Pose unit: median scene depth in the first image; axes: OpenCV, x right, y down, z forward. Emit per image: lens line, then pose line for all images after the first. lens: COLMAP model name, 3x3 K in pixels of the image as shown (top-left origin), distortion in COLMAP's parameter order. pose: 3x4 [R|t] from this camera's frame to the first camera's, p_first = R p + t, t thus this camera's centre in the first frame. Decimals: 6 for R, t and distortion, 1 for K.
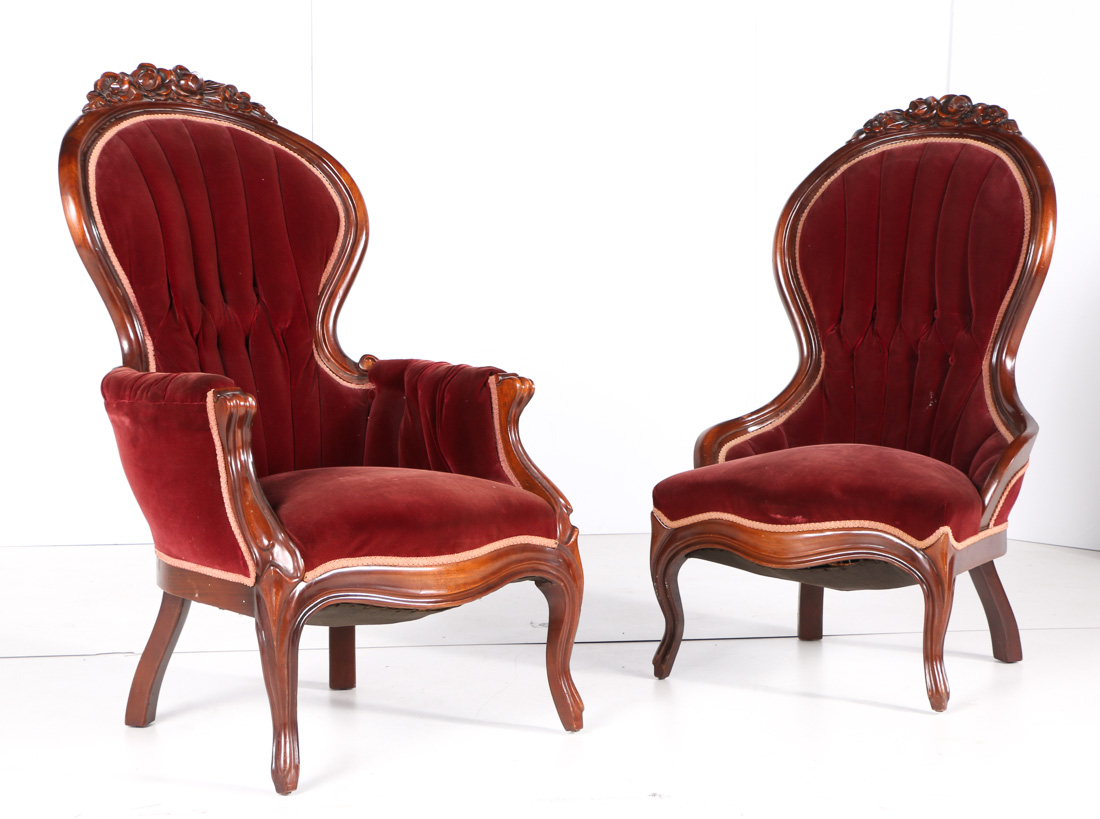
lens RADIAL K [[1914.6, 0, 548.0], [0, 1914.6, 363.2], [0, 0, 1]] dist [0.033944, 0.075476]
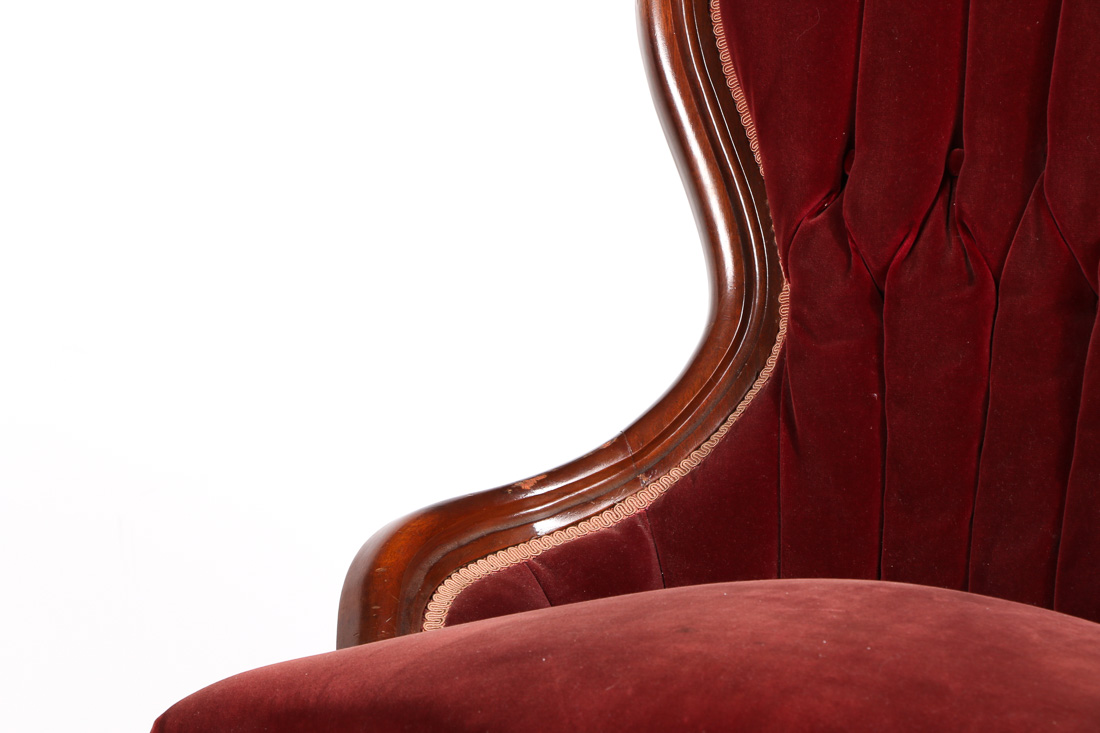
lens RADIAL K [[3376.7, 0, 550.0], [0, 3376.7, 366.5], [0, 0, 1]] dist [0.455026, -0.310842]
pose [[0.998482, 0.026247, 0.048432, 0.088805], [-0.025184, 0.999431, -0.022420, 0.023366], [-0.048993, 0.021166, 0.998575, 0.509676]]
